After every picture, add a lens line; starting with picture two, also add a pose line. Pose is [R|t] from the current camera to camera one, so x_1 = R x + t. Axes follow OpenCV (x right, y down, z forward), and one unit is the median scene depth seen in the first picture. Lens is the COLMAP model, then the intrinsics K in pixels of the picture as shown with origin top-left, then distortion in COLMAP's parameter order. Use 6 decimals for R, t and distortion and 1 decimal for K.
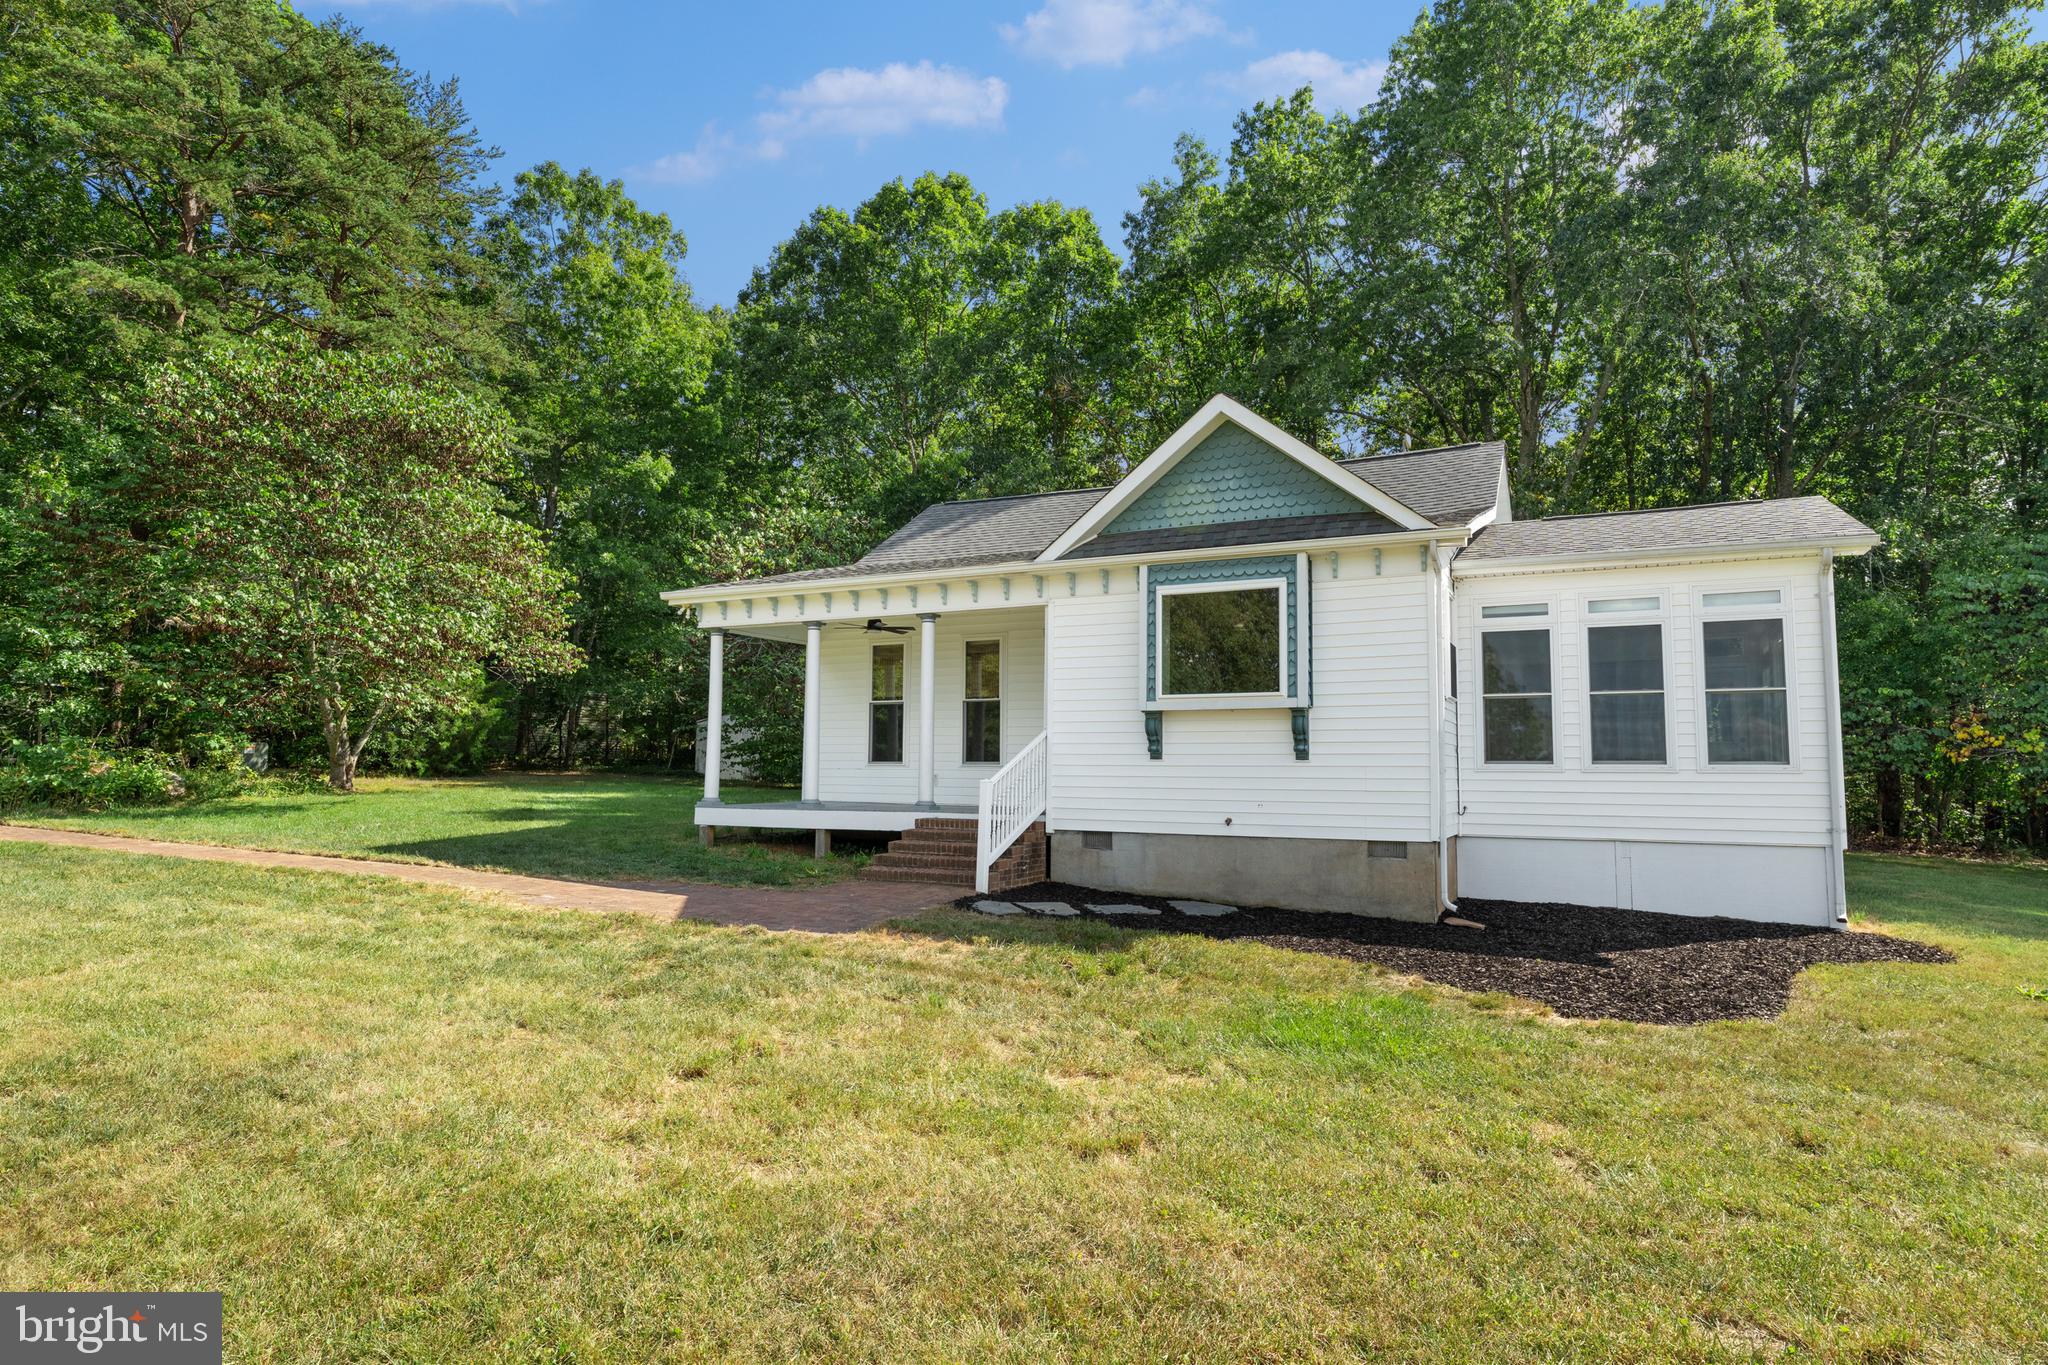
lens RADIAL K [[1126.7, 0, 1019.8], [0, 1126.7, 682.7], [0, 0, 1]] dist [0.001371, -0.000014]
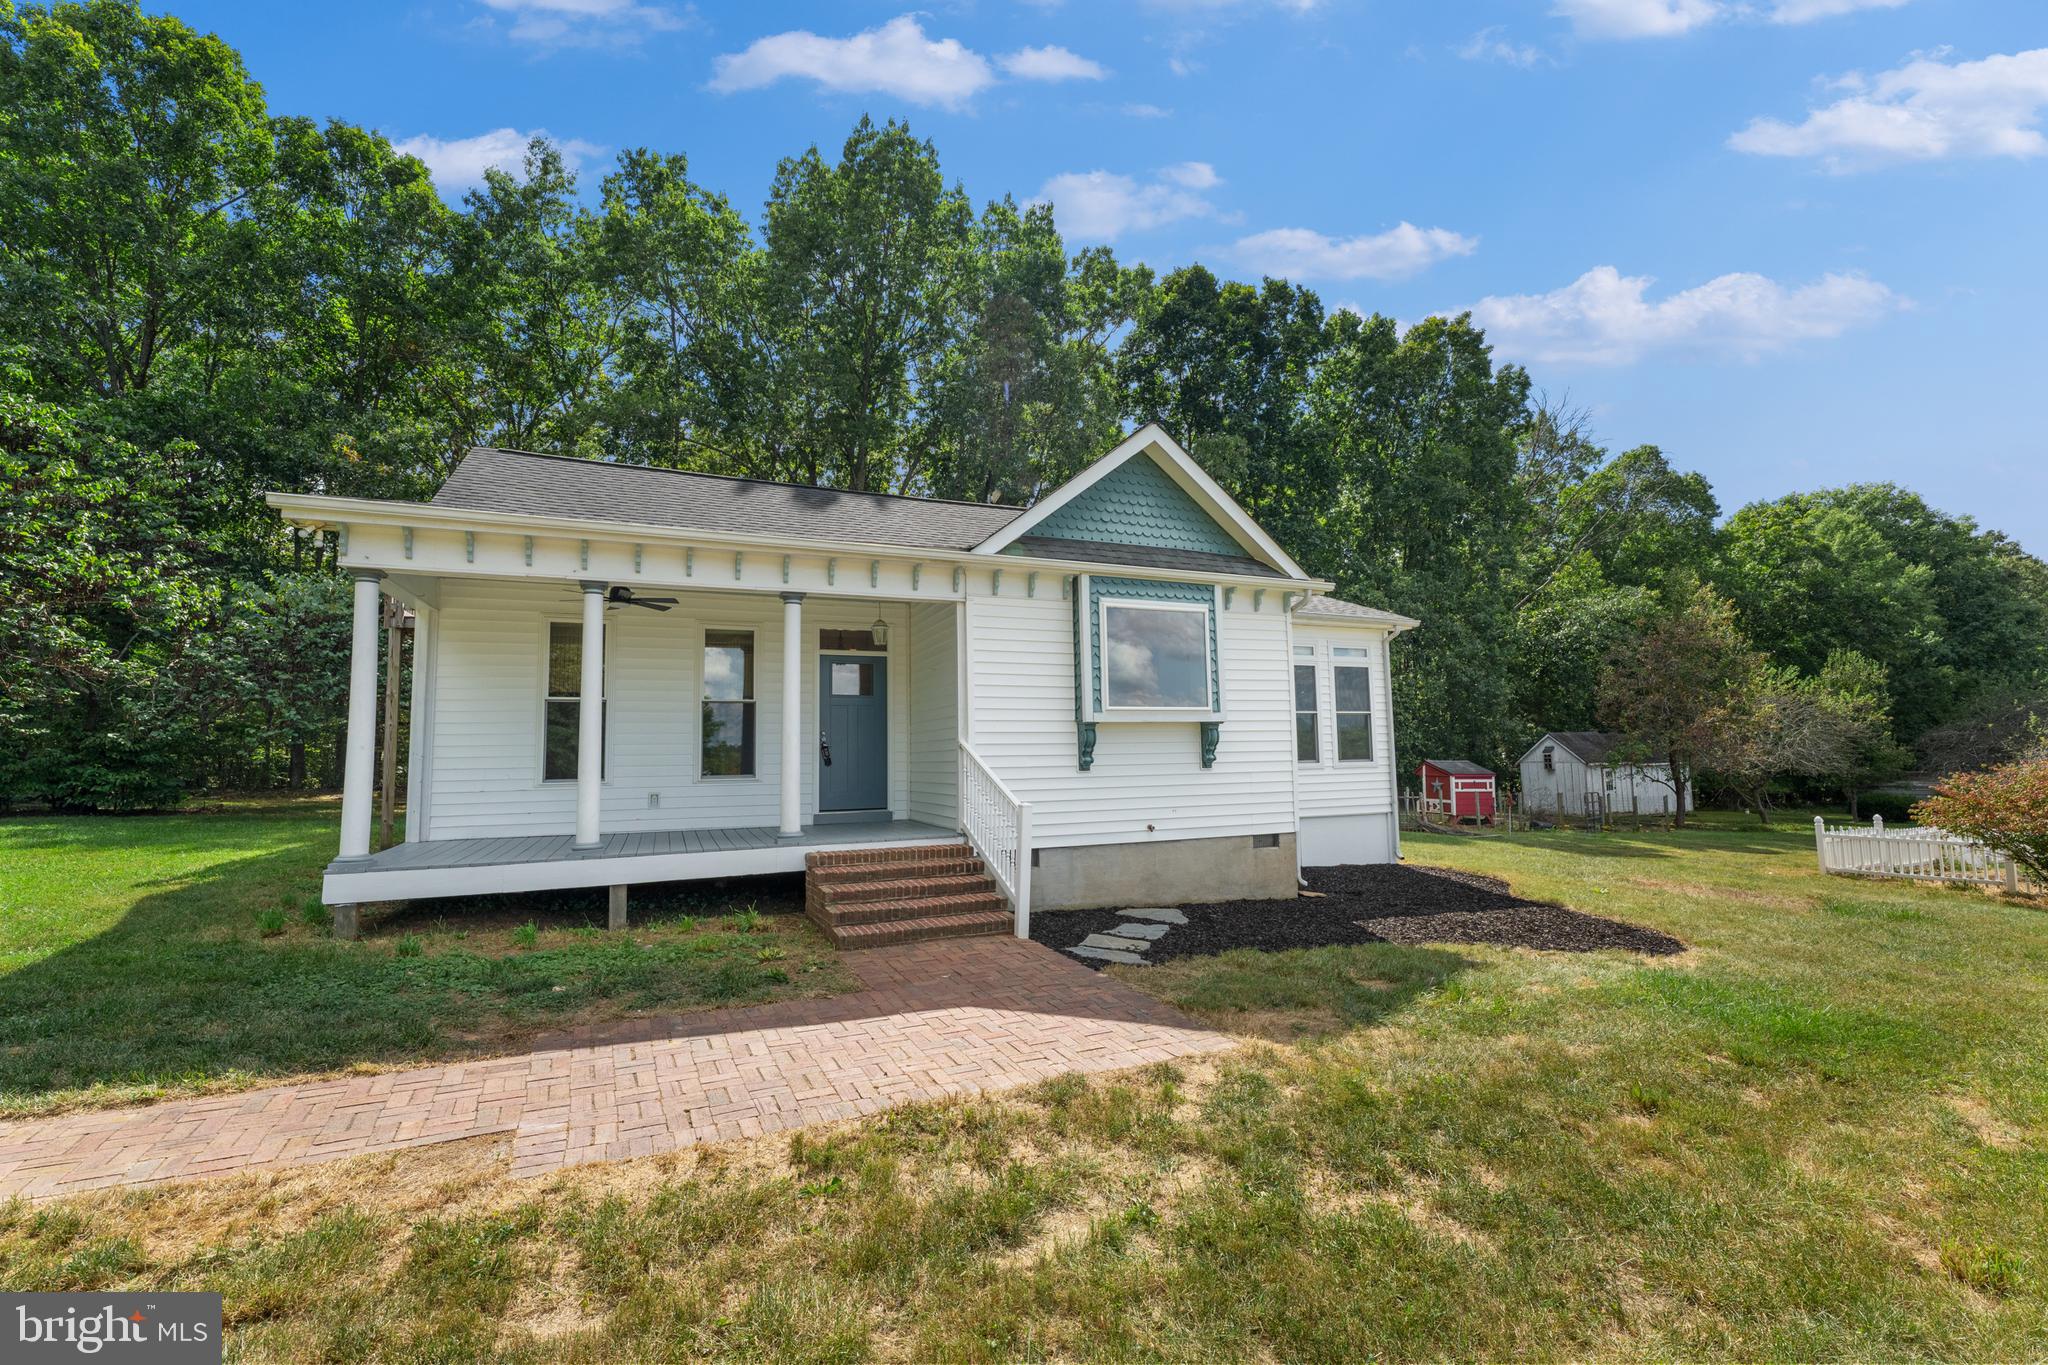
lens RADIAL K [[857.1, 0, 1023.8], [0, 857.1, 688.7], [0, 0, 1]] dist [0.000726, -0.001038]
pose [[0.643962, 0.039412, 0.764042, -0.481815], [-0.039613, 0.999050, -0.018147, 0.011133], [-0.764031, -0.018580, 0.644911, 0.541798]]
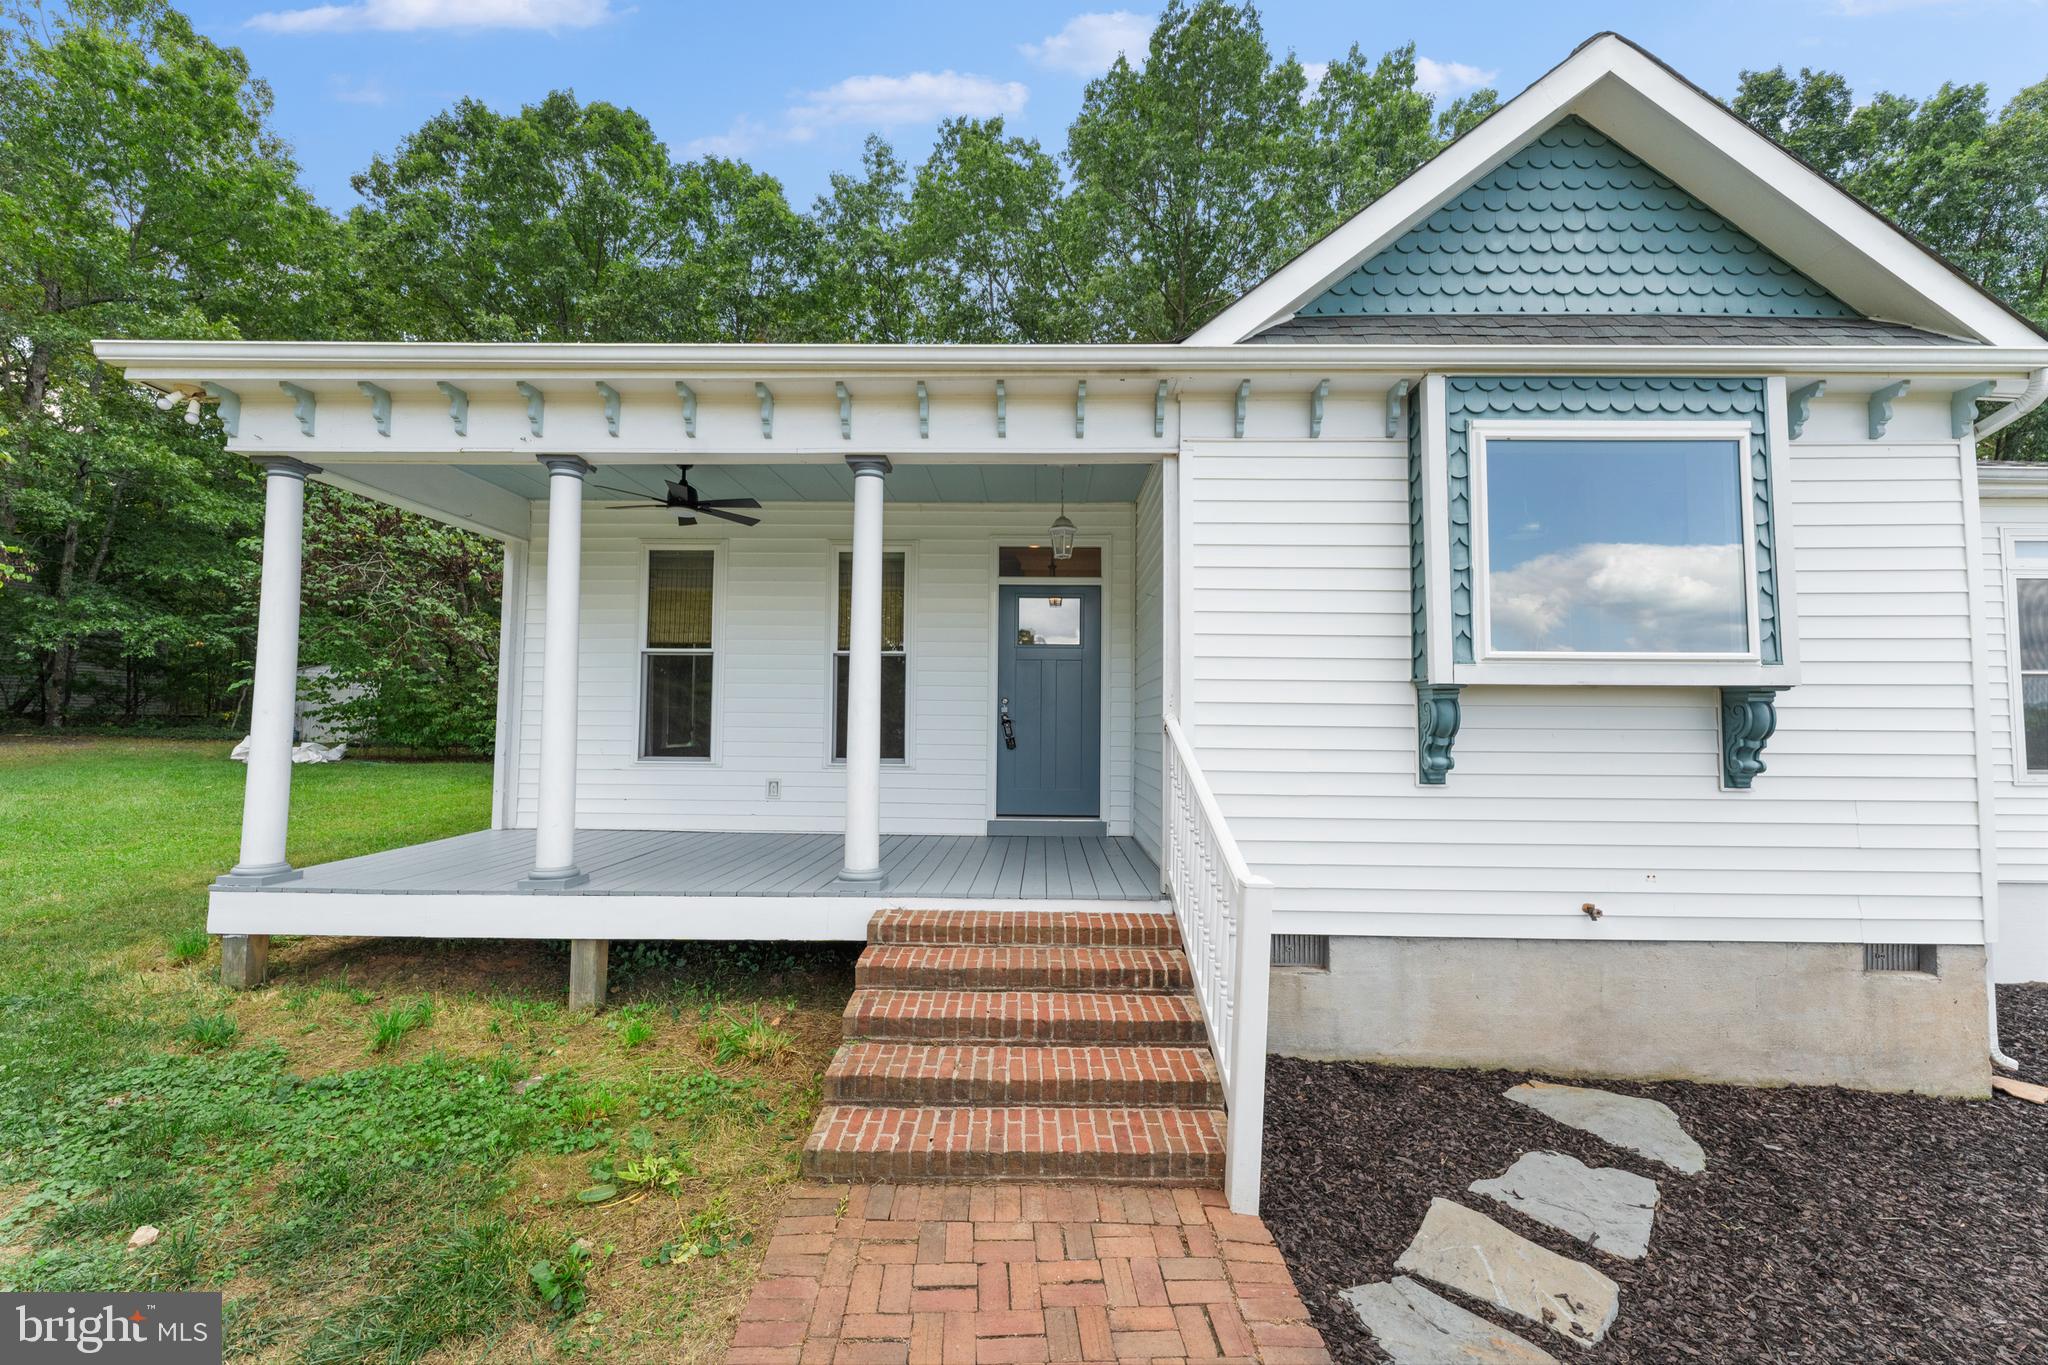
lens RADIAL K [[814.9, 0, 1021.7], [0, 814.9, 681.3], [0, 0, 1]] dist [-0.000228, -0.000313]
pose [[0.900267, 0.020753, 0.434843, -0.186598], [-0.035657, 0.999022, 0.026144, 0.020294], [-0.433875, -0.039042, 0.900127, 0.744967]]
